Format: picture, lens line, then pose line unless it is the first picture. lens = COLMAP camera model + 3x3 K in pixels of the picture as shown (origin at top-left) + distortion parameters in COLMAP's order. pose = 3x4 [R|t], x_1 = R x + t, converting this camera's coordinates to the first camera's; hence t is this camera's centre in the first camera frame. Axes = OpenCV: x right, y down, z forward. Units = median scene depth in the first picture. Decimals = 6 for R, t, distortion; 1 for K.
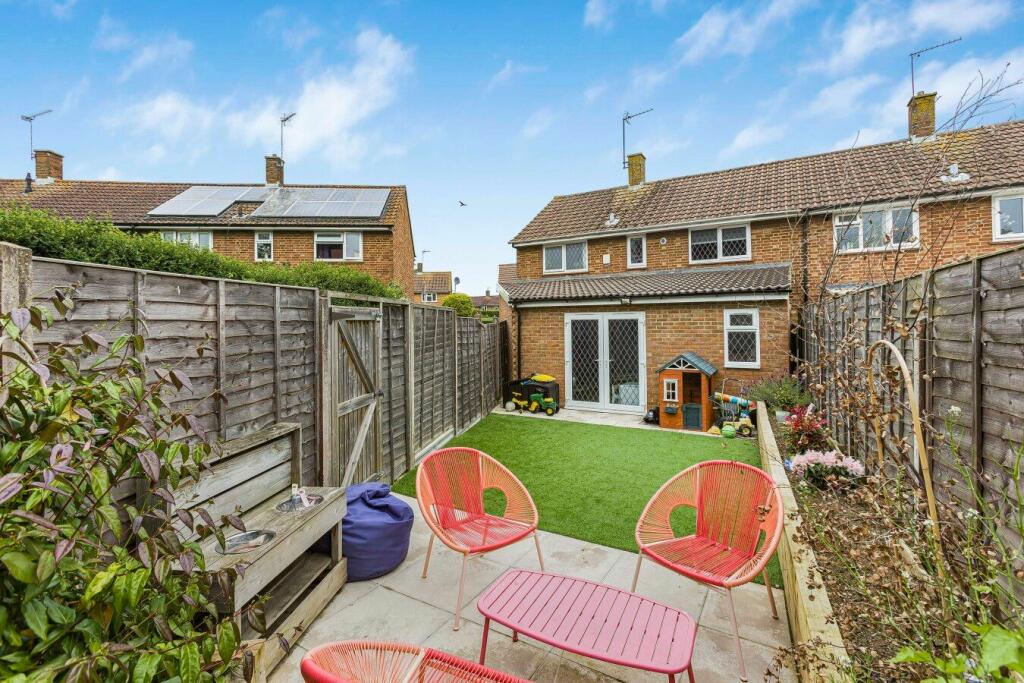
lens RADIAL K [[436.8, 0, 509.2], [0, 436.8, 335.1], [0, 0, 1]] dist [-0.002907, 0.000267]
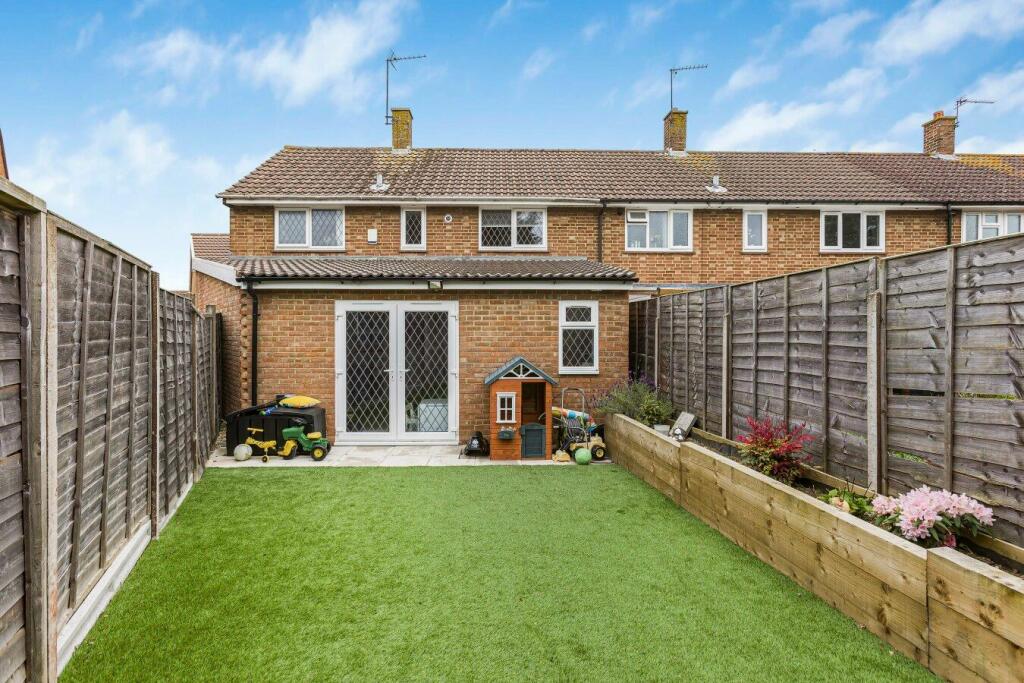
lens RADIAL K [[511.2, 0, 513.9], [0, 511.2, 341.4], [0, 0, 1]] dist [-0.008951, 0.005128]
pose [[0.844417, 0.000837, 0.535686, -0.060845], [0.001120, 0.999994, -0.003328, 0.014733], [-0.535686, 0.003410, 0.844410, 0.218314]]
